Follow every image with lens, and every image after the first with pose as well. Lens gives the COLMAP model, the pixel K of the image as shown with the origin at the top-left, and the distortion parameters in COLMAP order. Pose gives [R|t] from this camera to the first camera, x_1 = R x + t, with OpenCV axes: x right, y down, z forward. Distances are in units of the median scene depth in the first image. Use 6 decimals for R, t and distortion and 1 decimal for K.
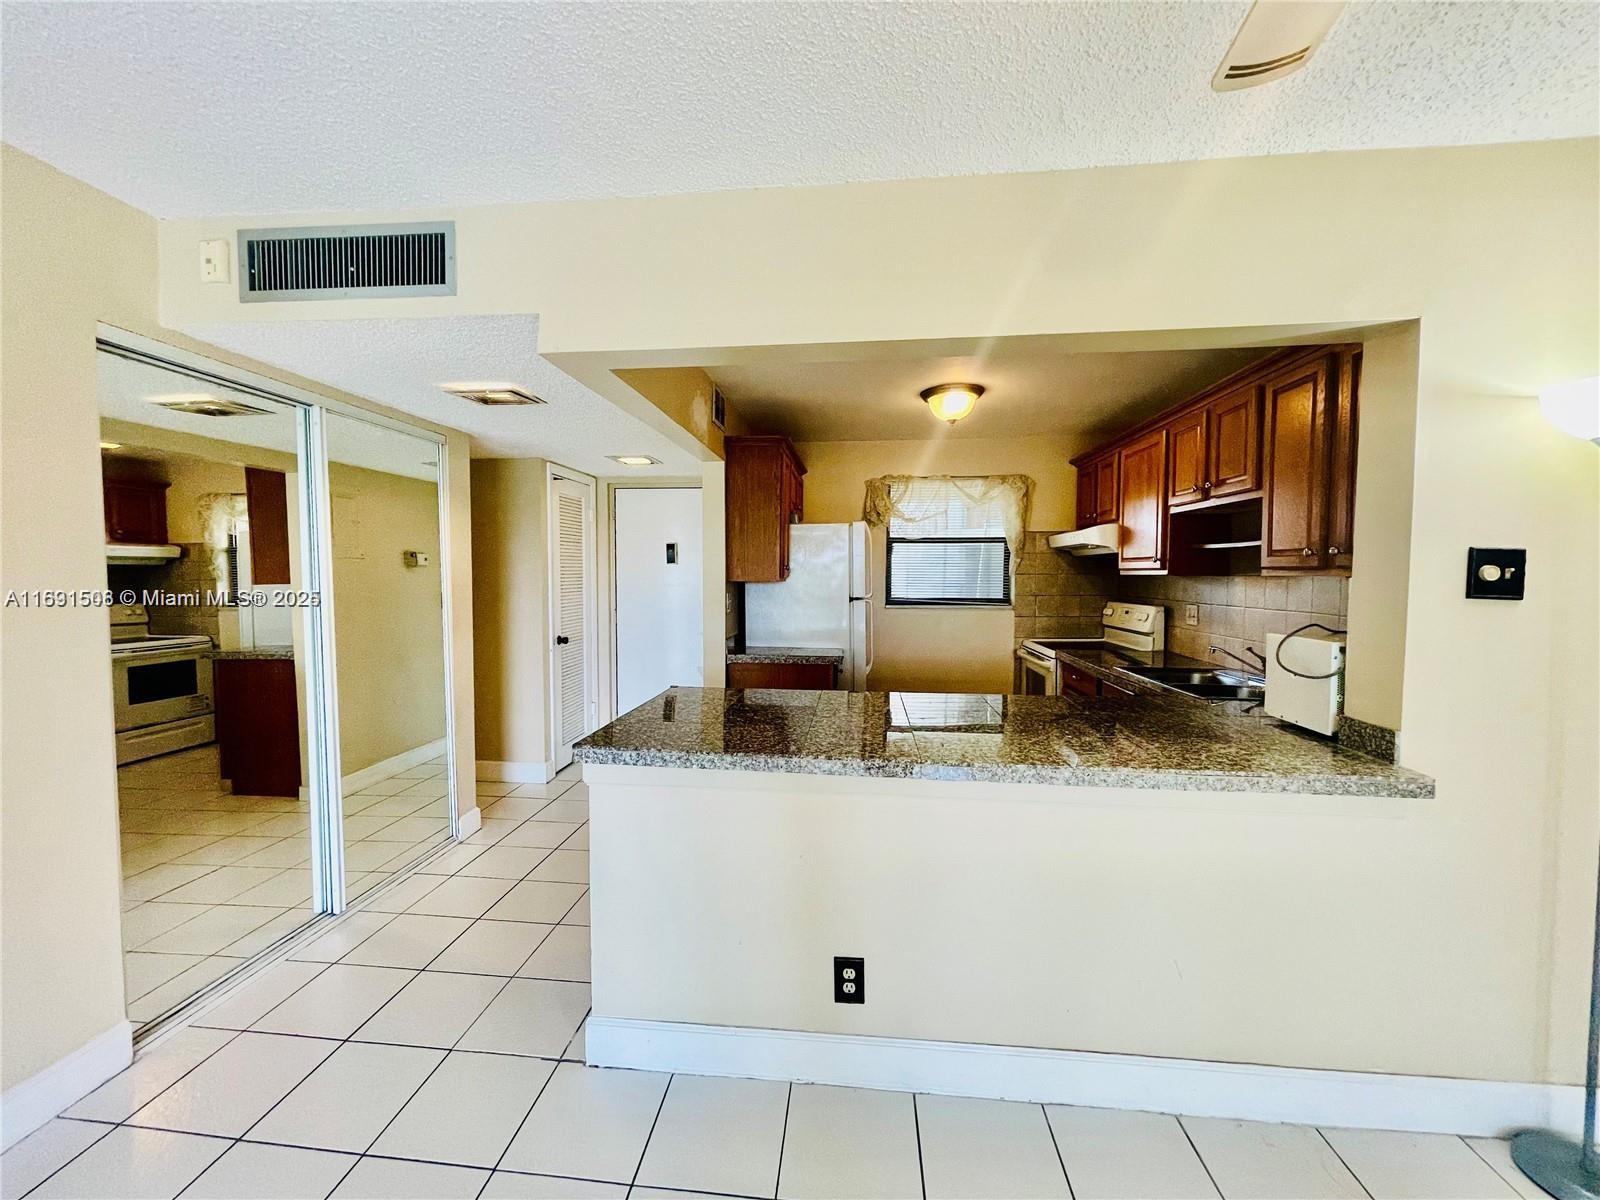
lens RADIAL K [[645.1, 0, 788.6], [0, 645.1, 598.8], [0, 0, 1]] dist [-0.005441, 0.002059]
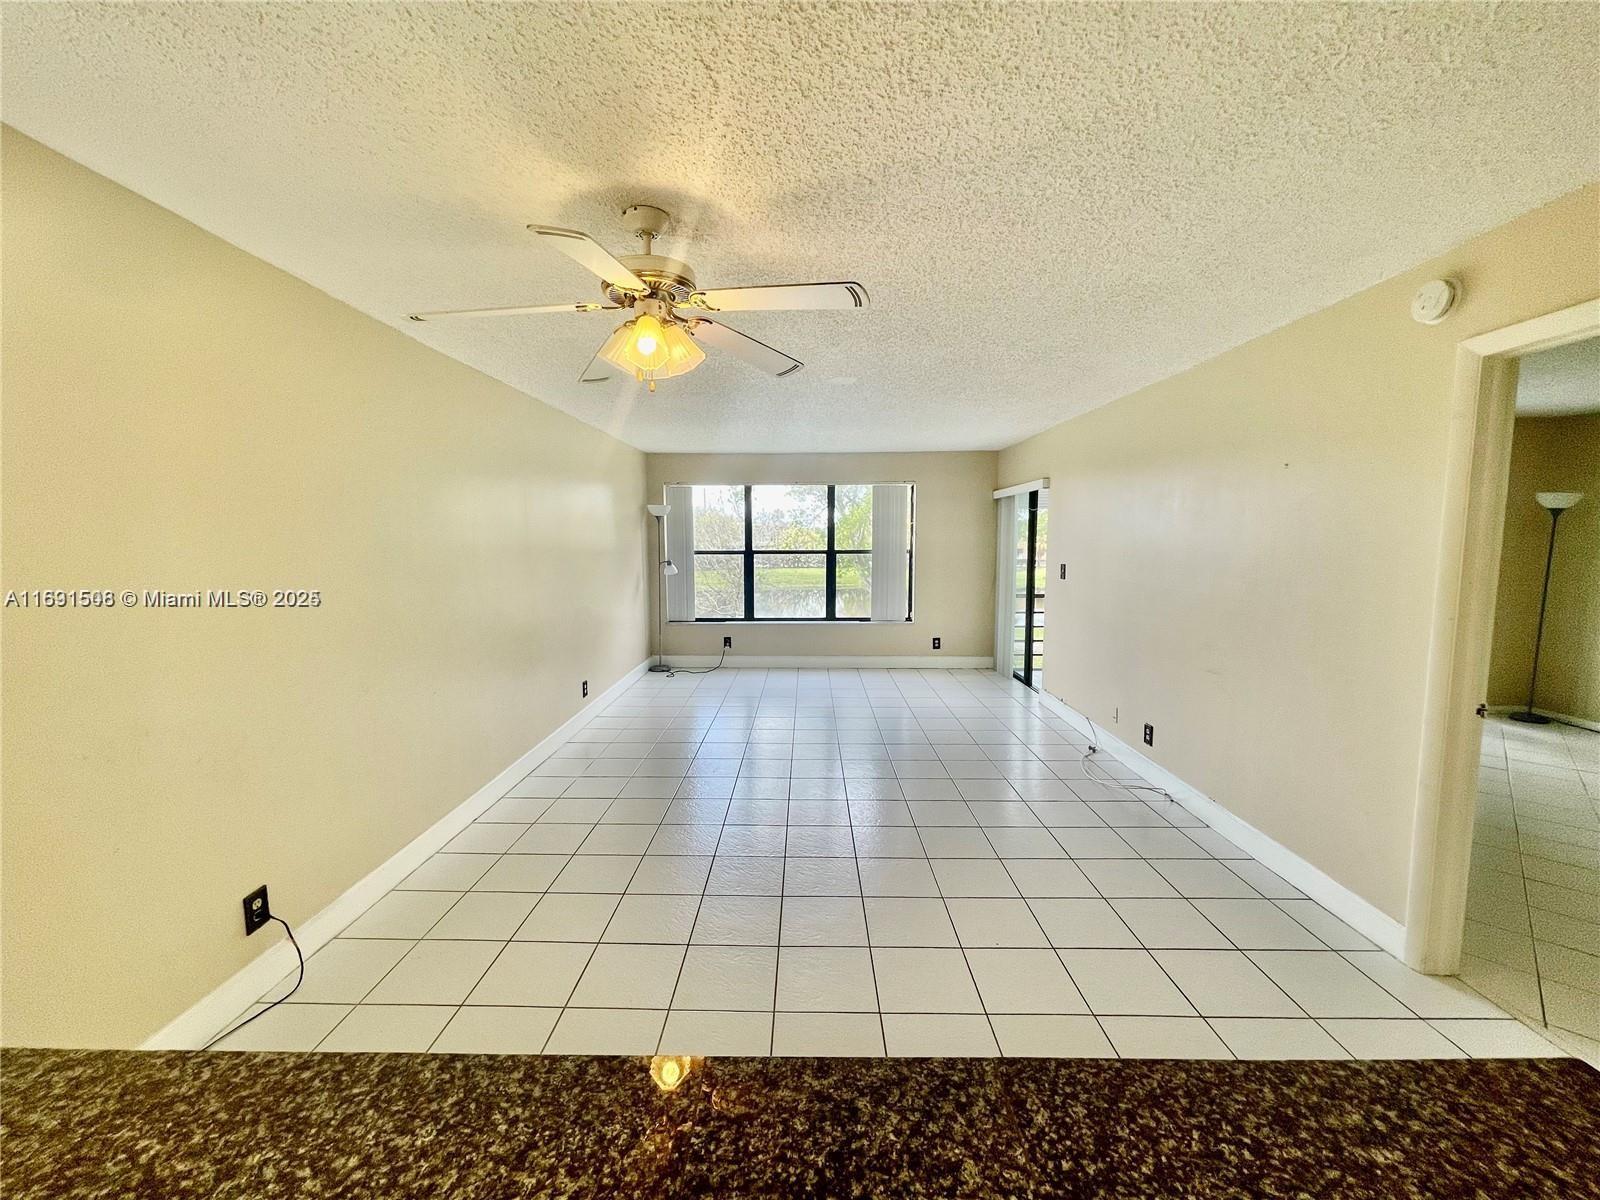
lens RADIAL K [[645.1, 0, 792.6], [0, 645.1, 597.2], [0, 0, 1]] dist [-0.005441, 0.002059]
pose [[-0.996190, 0.008221, -0.086824, 0.077236], [-0.003393, 0.991140, 0.132776, -0.045375], [0.087146, 0.132565, -0.987336, 0.583590]]
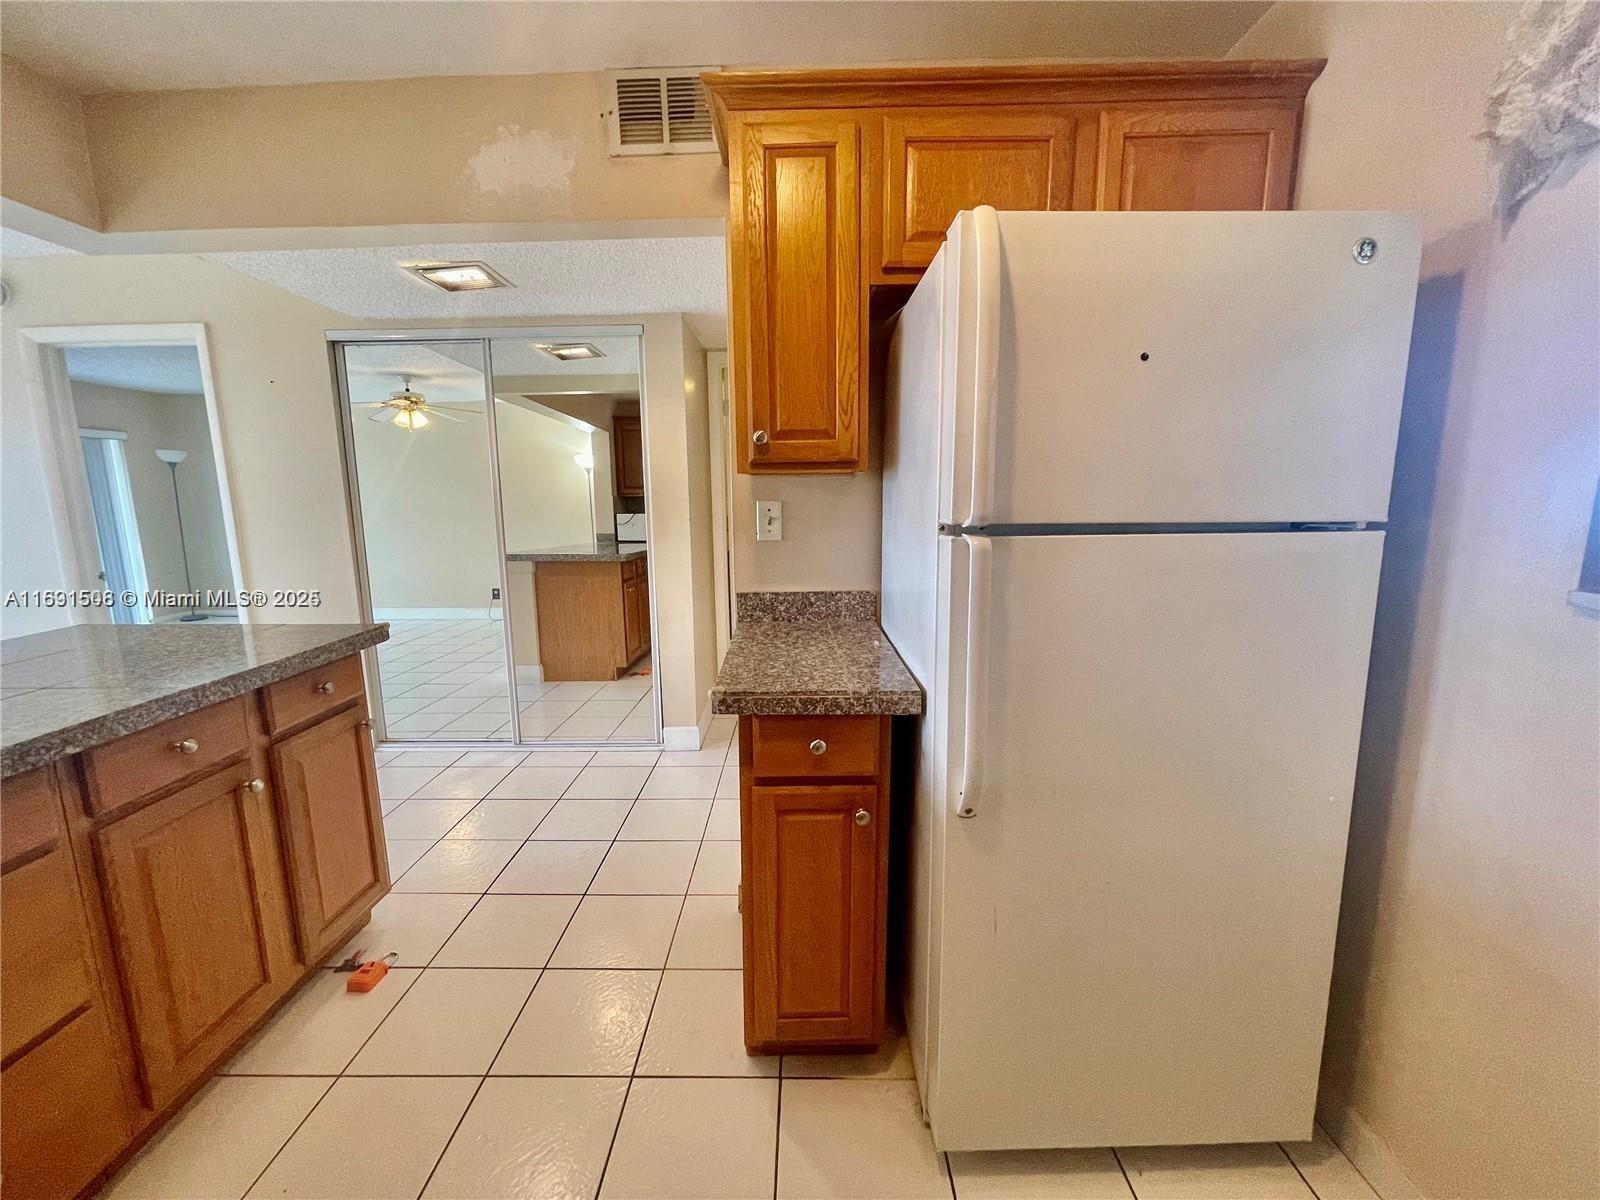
lens RADIAL K [[645.1, 0, 793.2], [0, 645.1, 596.1], [0, 0, 1]] dist [-0.005441, 0.002059]
pose [[0.096750, 0.153215, -0.983445, 0.384645], [-0.030471, 0.988073, 0.150938, -0.011086], [0.994842, 0.015363, 0.100265, 0.939647]]
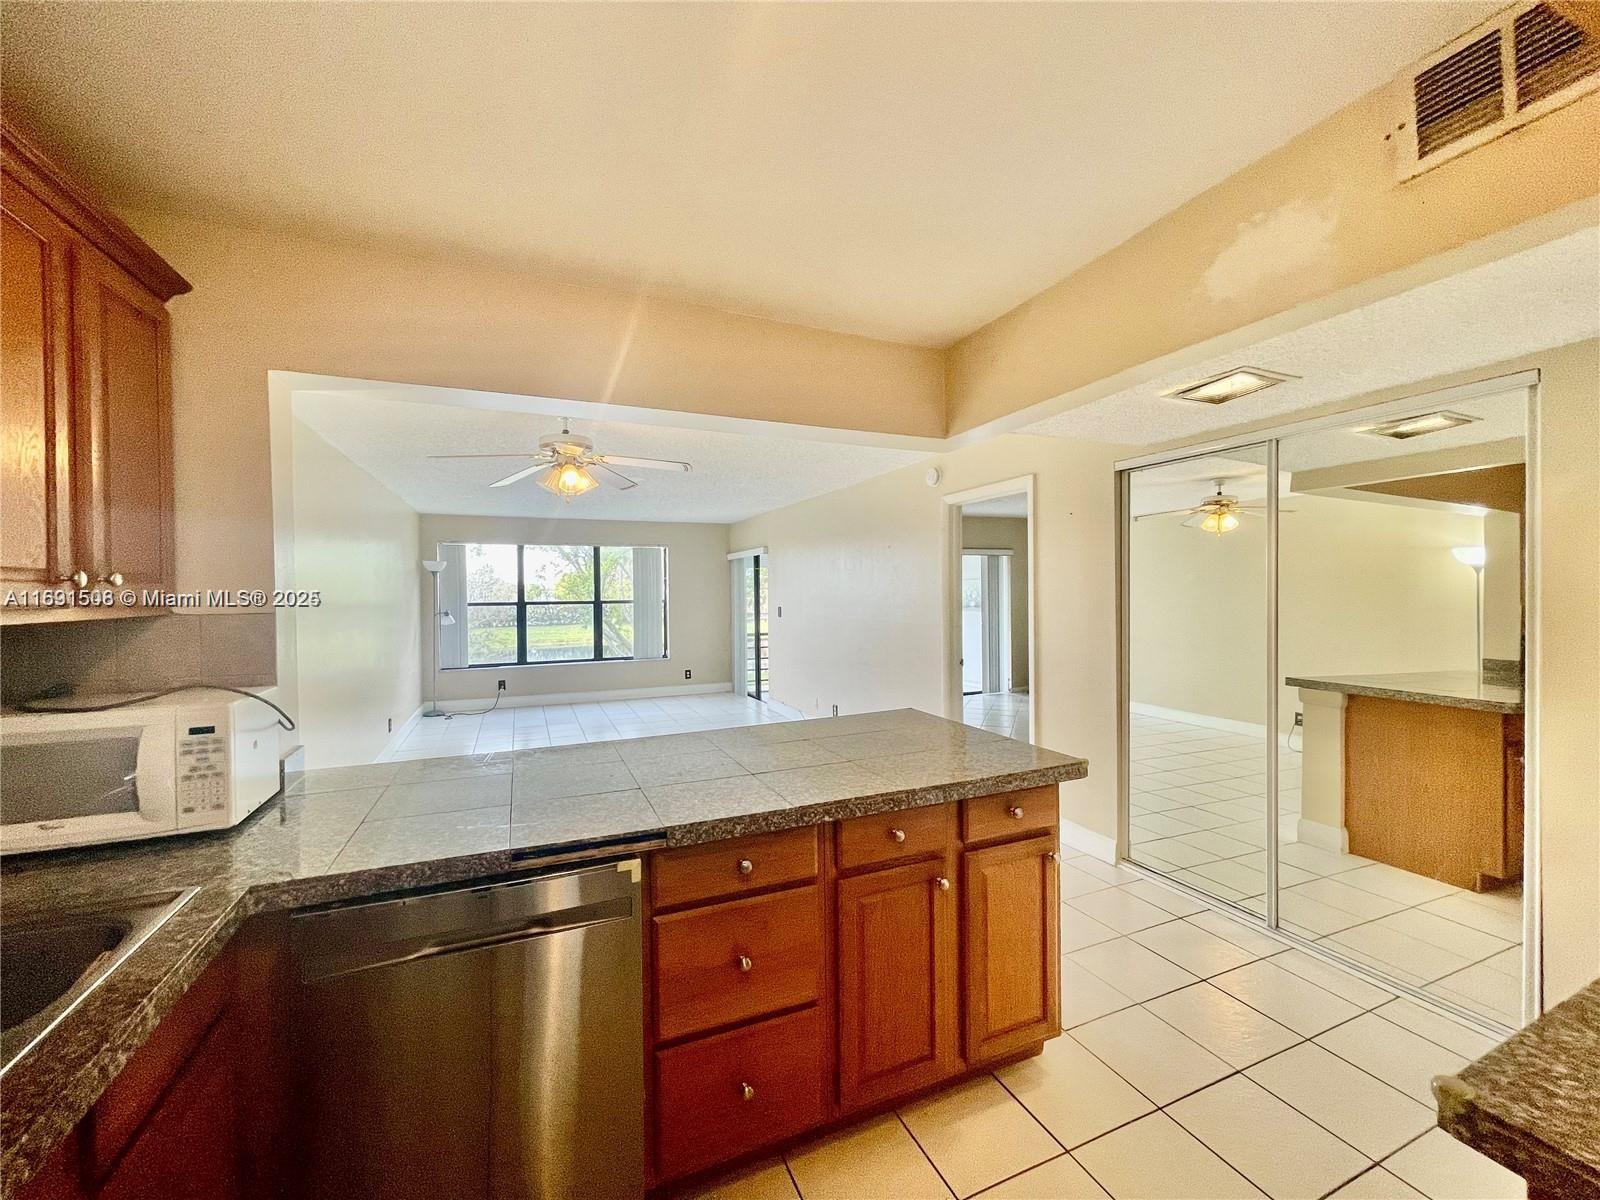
lens RADIAL K [[645.1, 0, 794.5], [0, 645.1, 598.6], [0, 0, 1]] dist [-0.005441, 0.002059]
pose [[-0.870697, 0.012124, -0.491671, 0.304676], [-0.011558, 0.998916, 0.045100, -0.048143], [0.491684, 0.044951, -0.869613, 0.989985]]
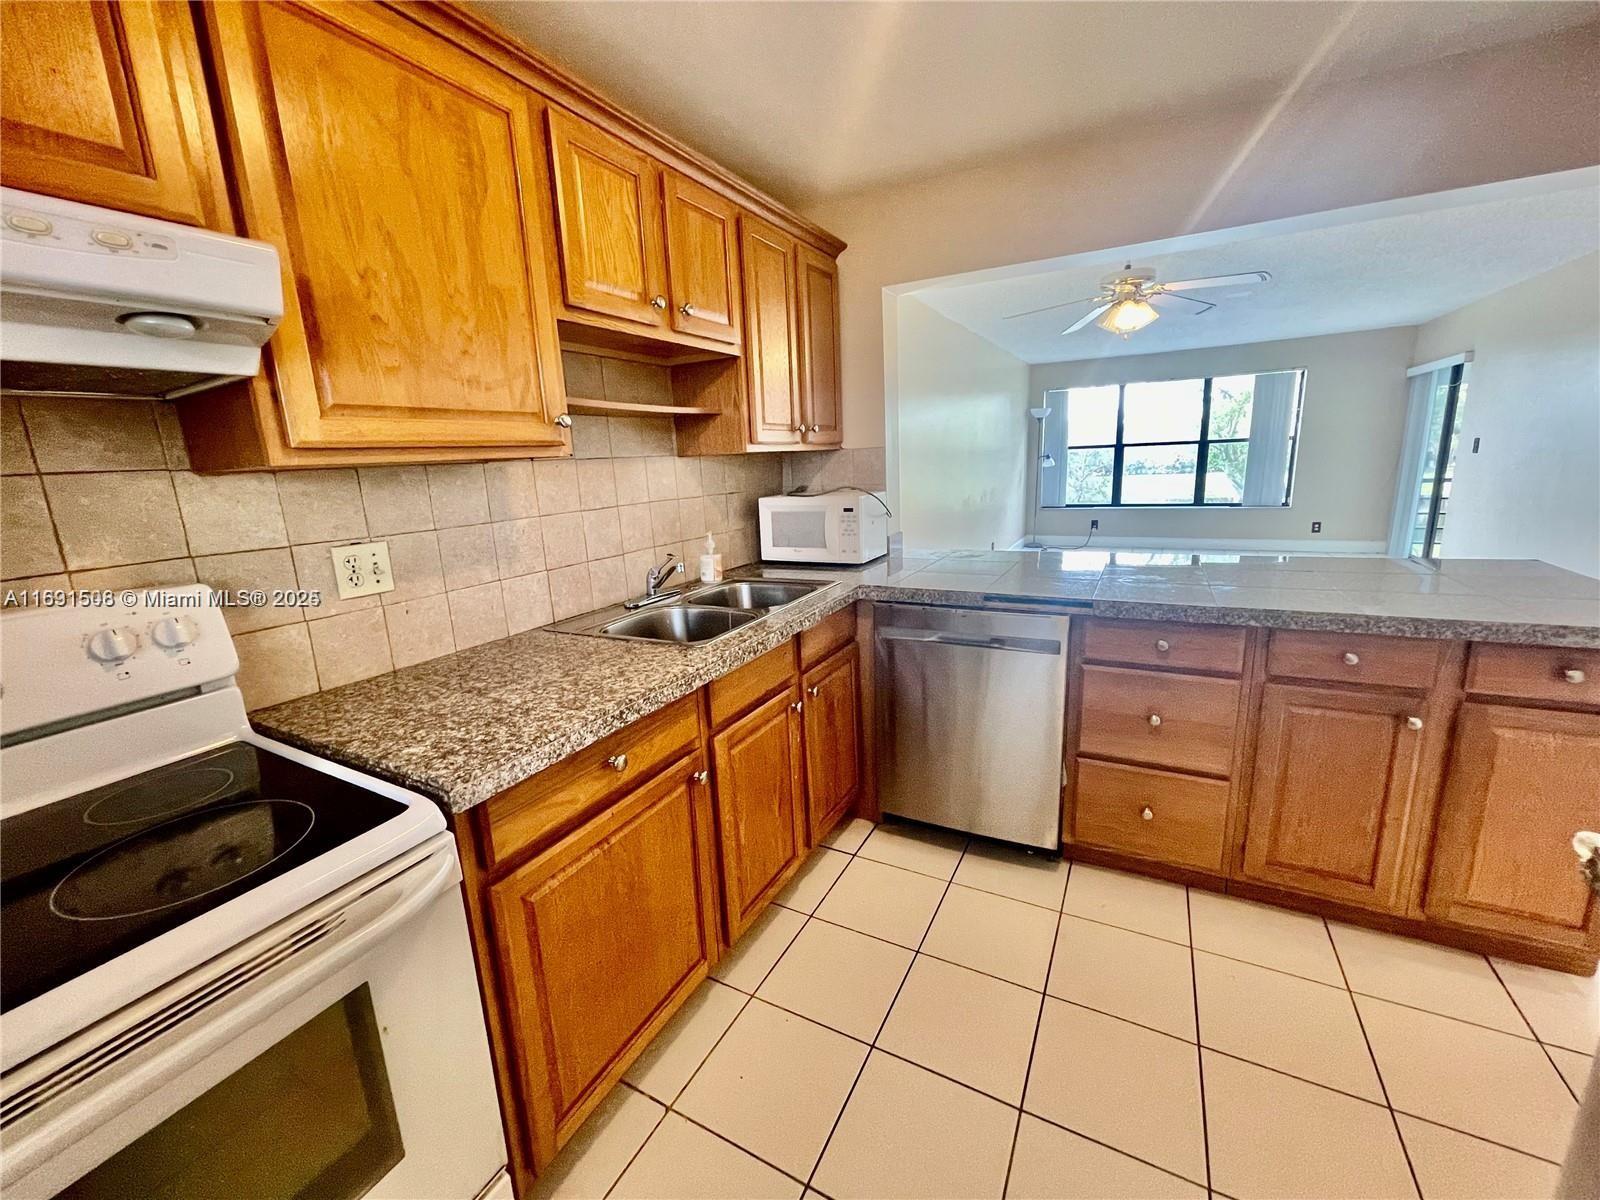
lens RADIAL K [[645.1, 0, 795.1], [0, 645.1, 596.5], [0, 0, 1]] dist [-0.005441, 0.002059]
pose [[-0.925748, -0.038455, 0.376181, 0.215872], [0.060584, 0.966881, 0.247931, -0.037772], [-0.373257, 0.252312, -0.892758, 1.155908]]
